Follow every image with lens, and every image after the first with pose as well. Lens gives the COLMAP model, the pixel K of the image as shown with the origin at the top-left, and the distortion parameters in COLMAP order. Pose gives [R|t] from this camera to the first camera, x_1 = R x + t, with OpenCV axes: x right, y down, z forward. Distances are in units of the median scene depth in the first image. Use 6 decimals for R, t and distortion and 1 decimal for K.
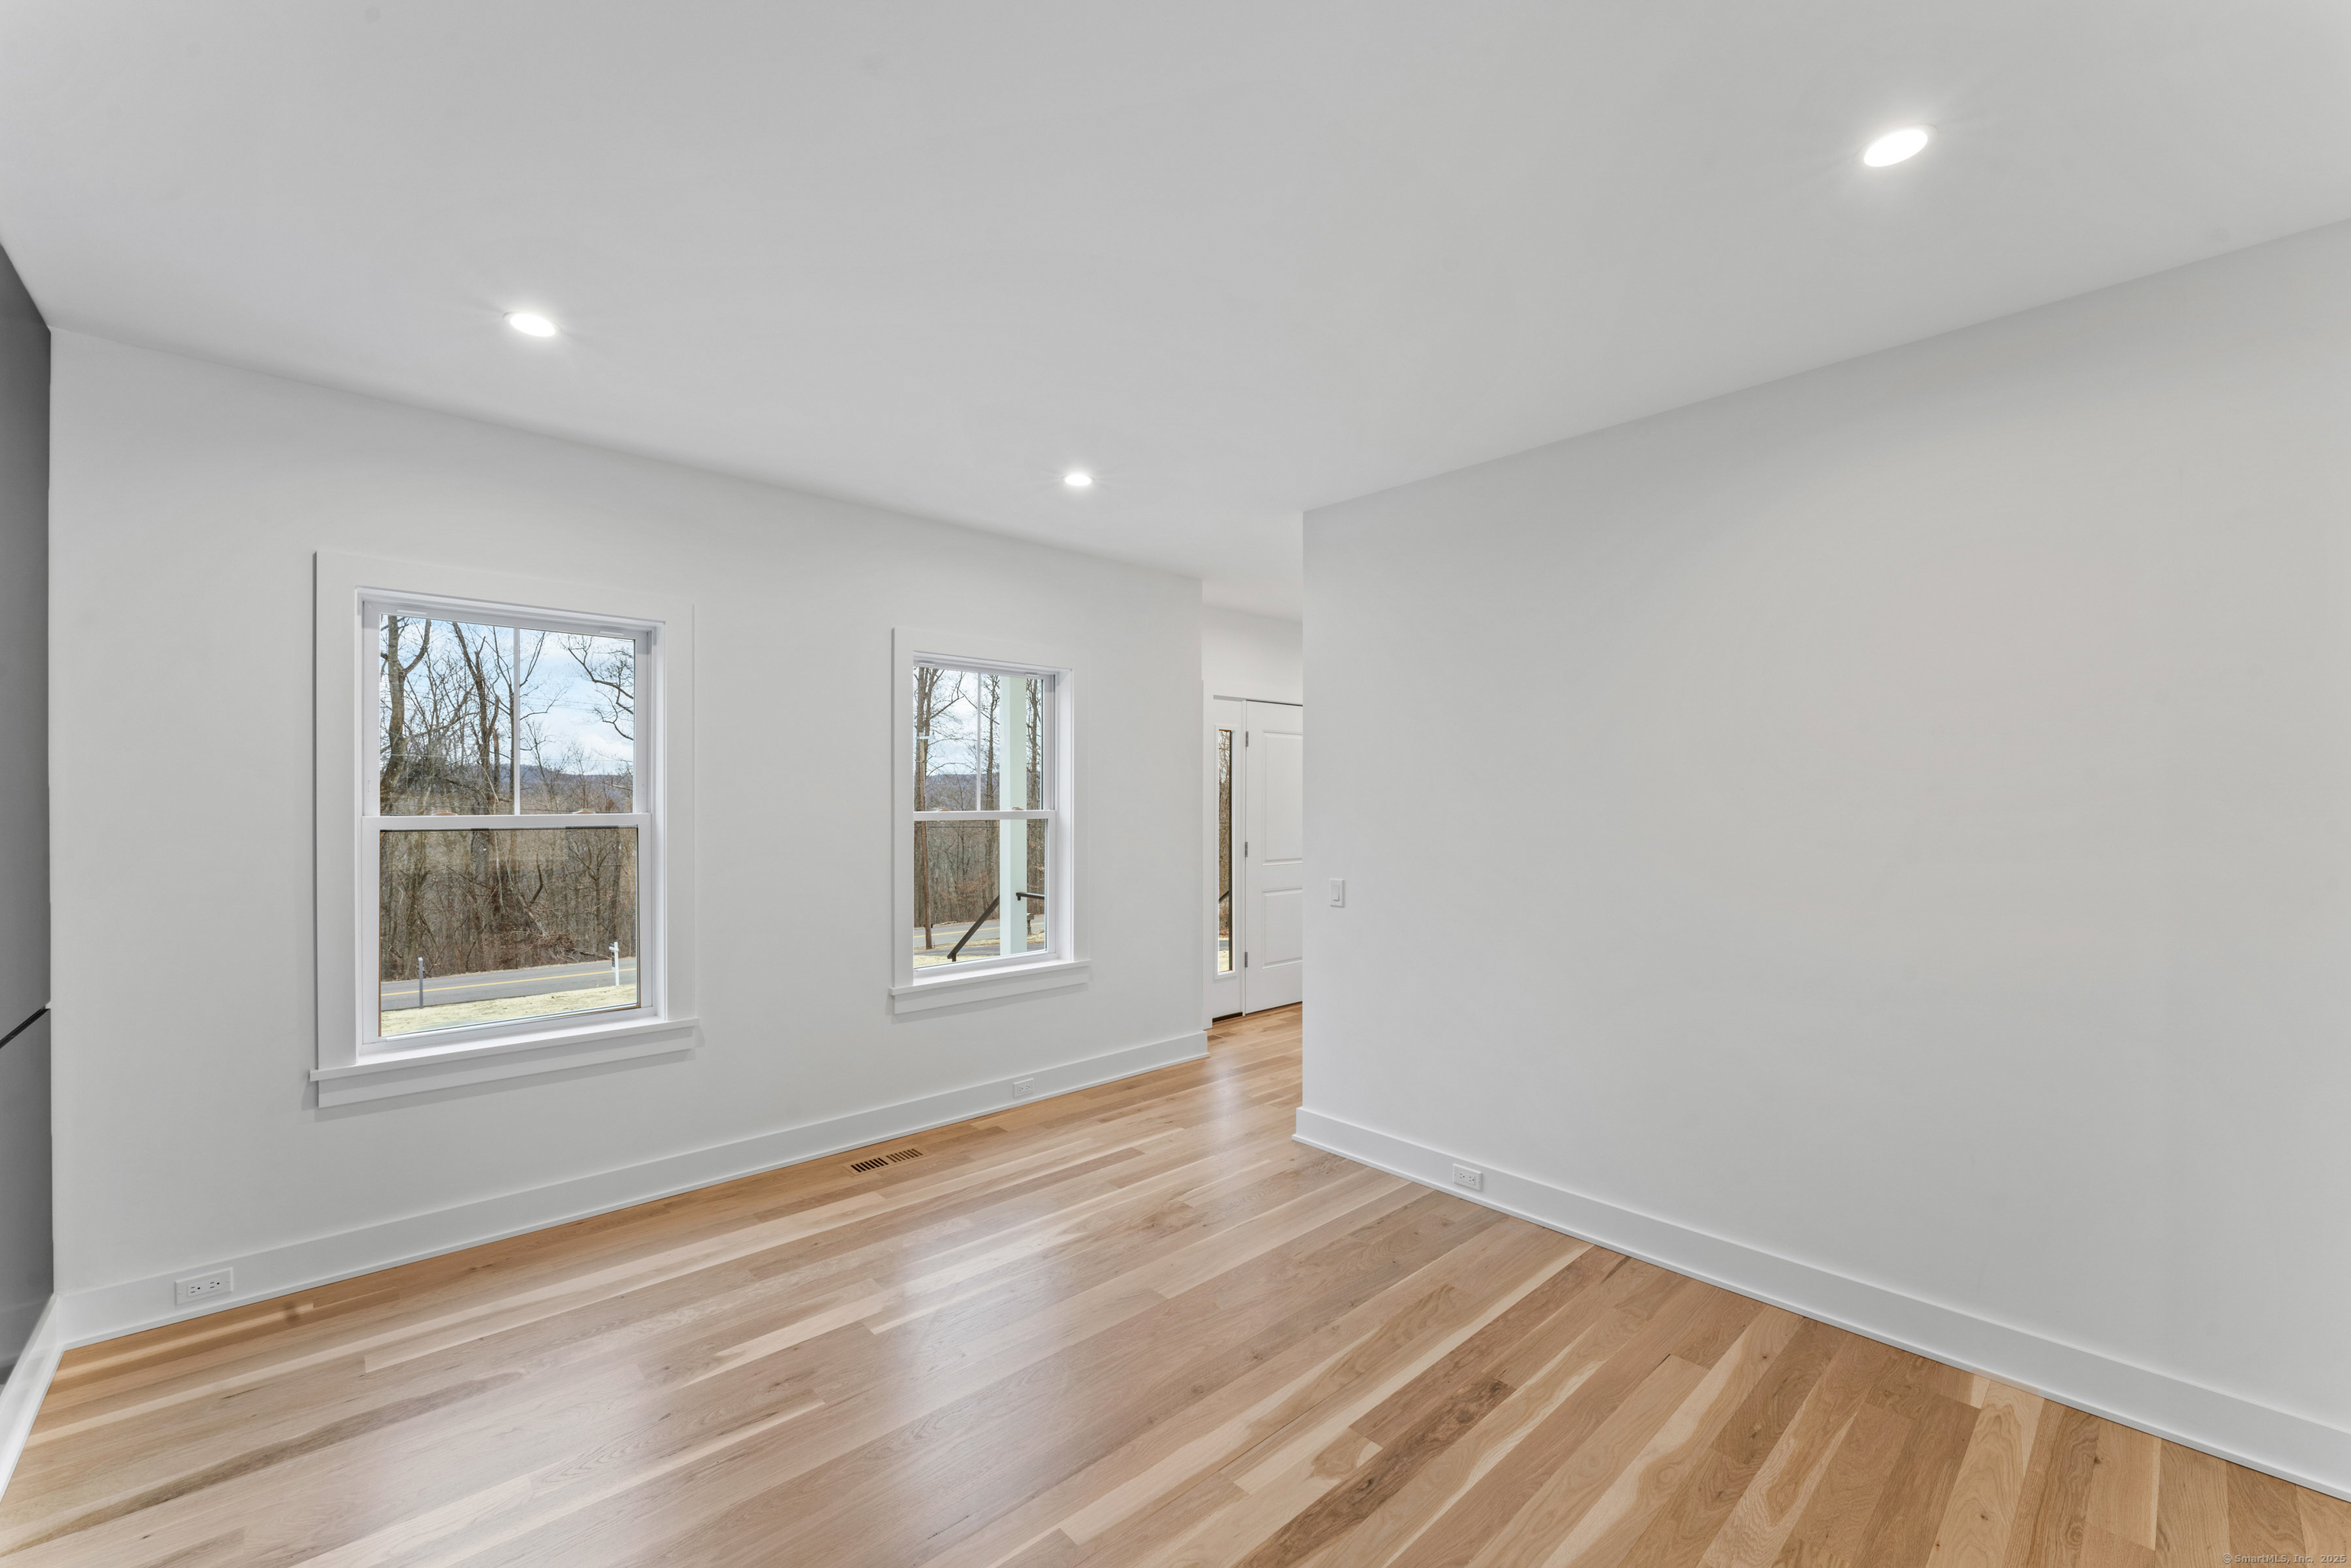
lens RADIAL K [[948.4, 0, 1181.8], [0, 948.4, 801.3], [0, 0, 1]] dist [0.000314, 0.001021]
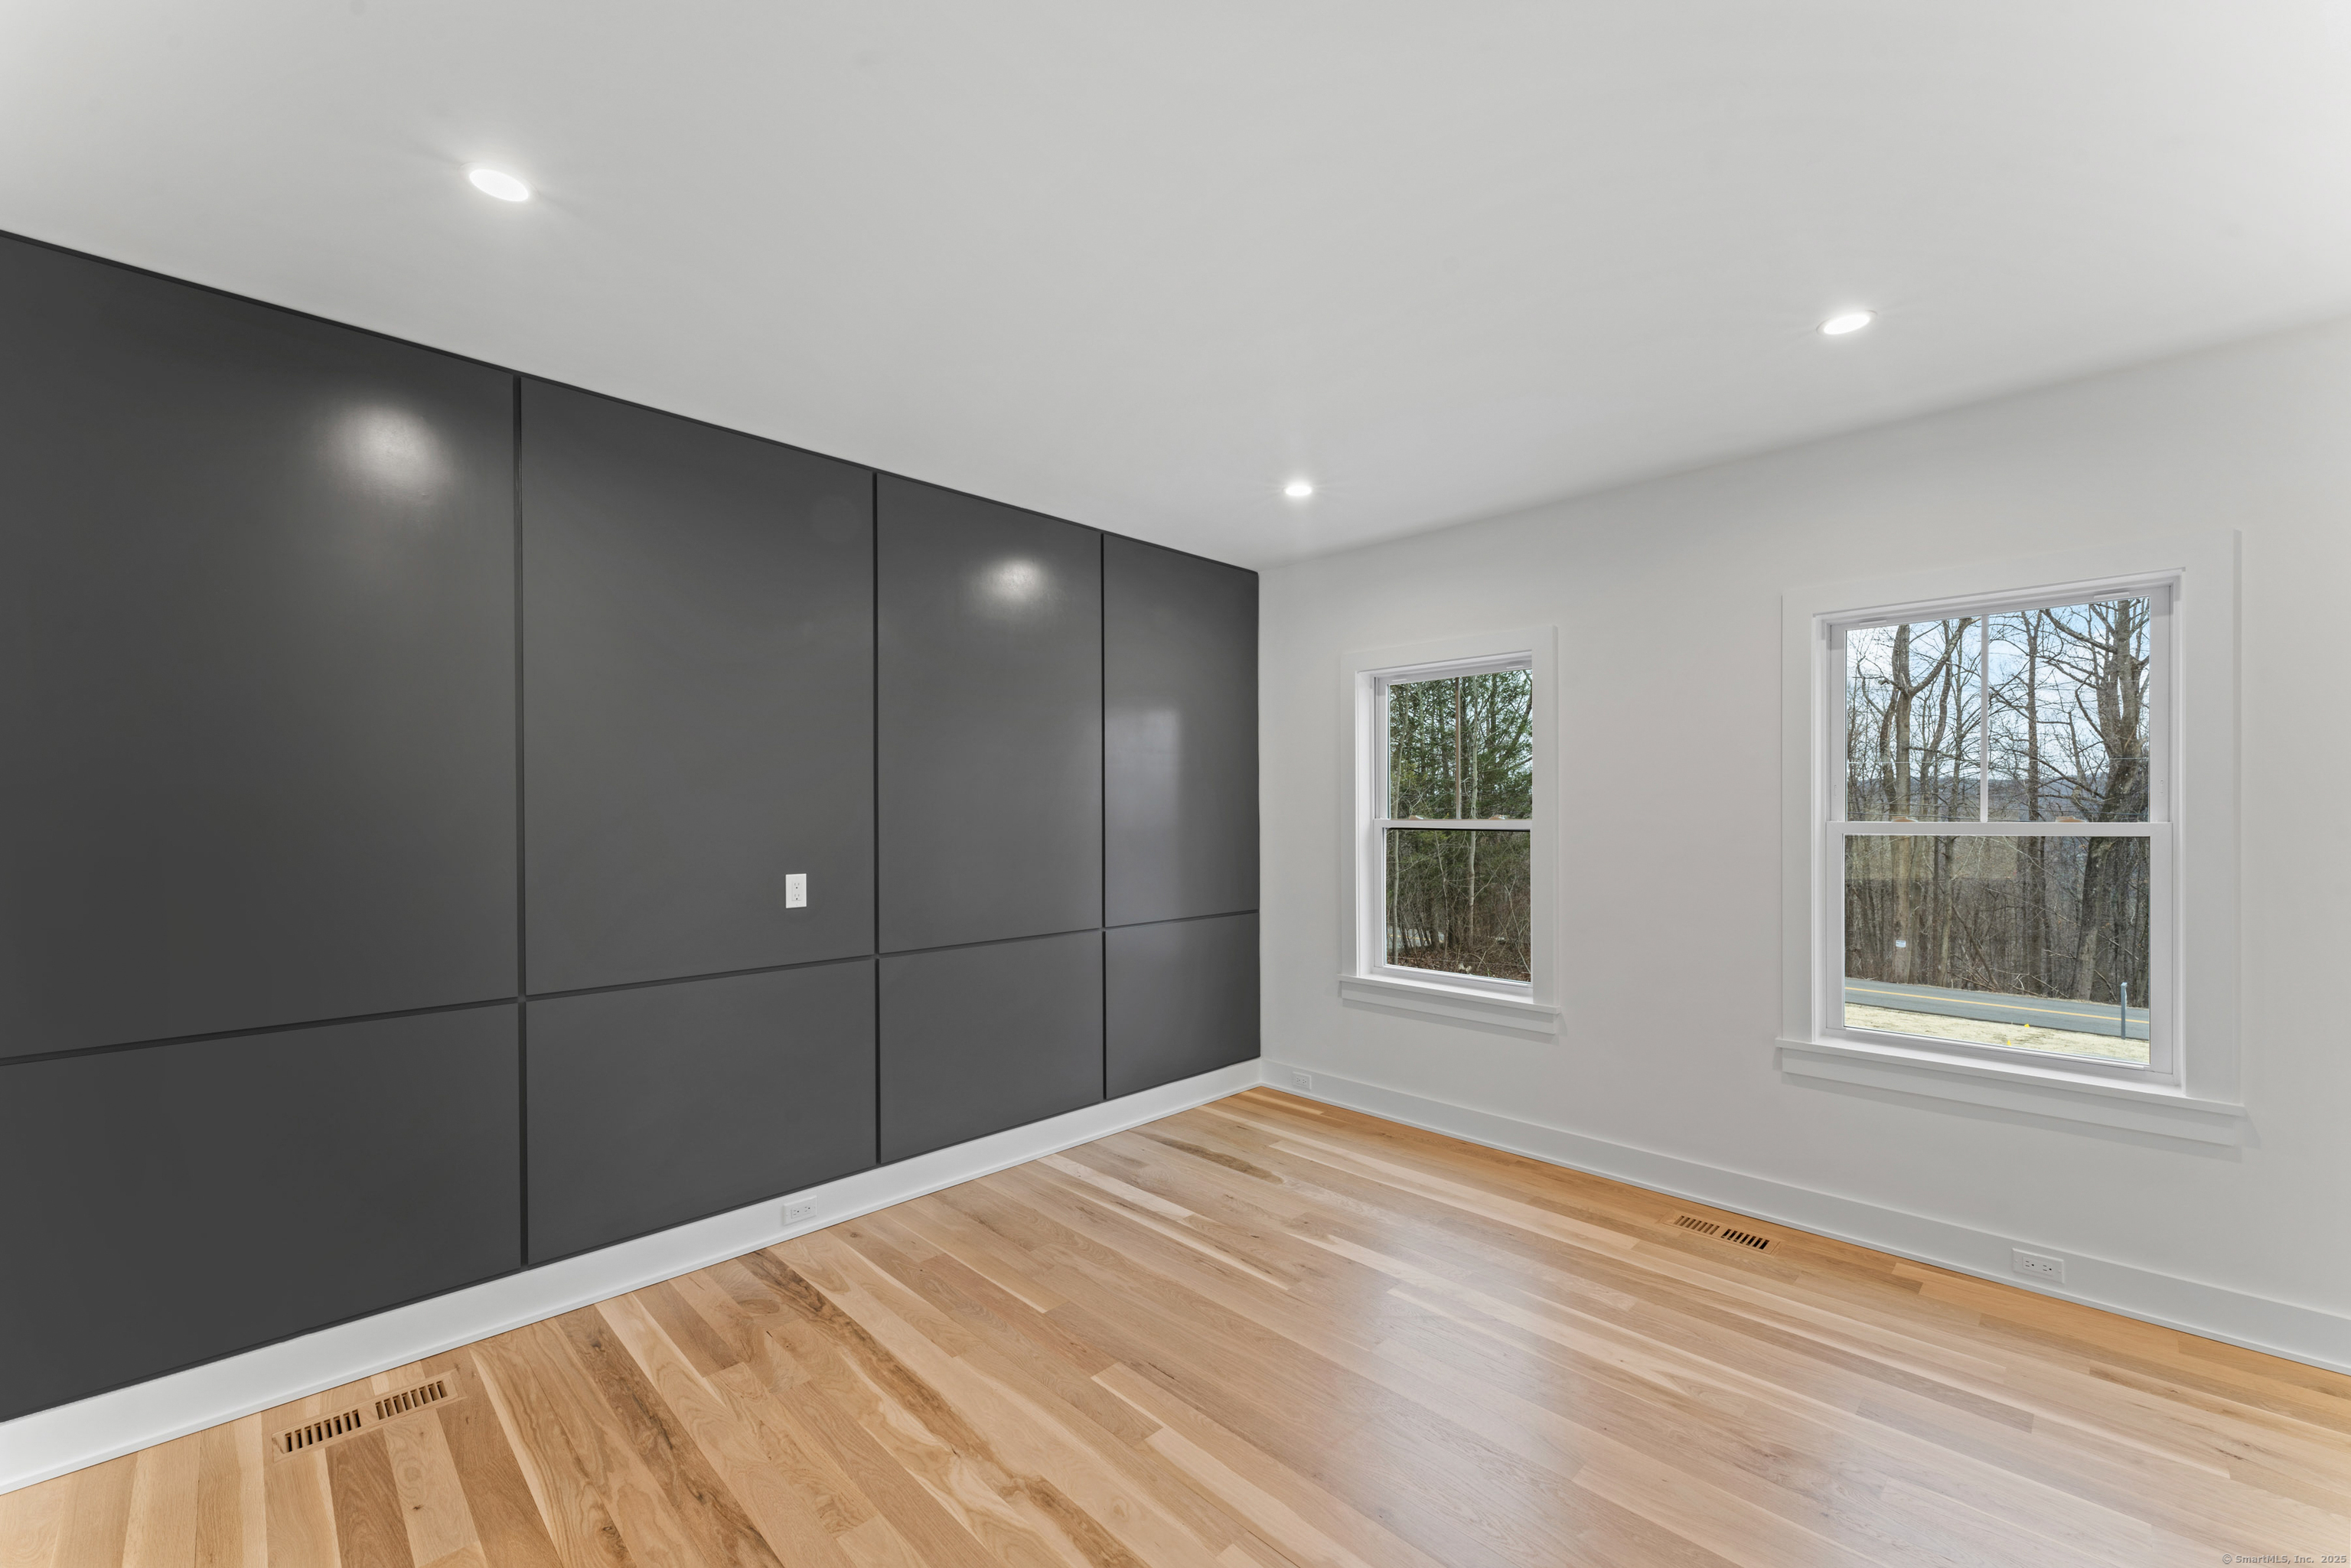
lens RADIAL K [[948.4, 0, 1176.1], [0, 948.4, 800.4], [0, 0, 1]] dist [0.000314, 0.001021]
pose [[0.042797, -0.008867, -0.999044, 0.536853], [-0.000215, 0.999961, -0.008885, 0.000050], [0.999084, 0.000595, 0.042793, 0.492740]]
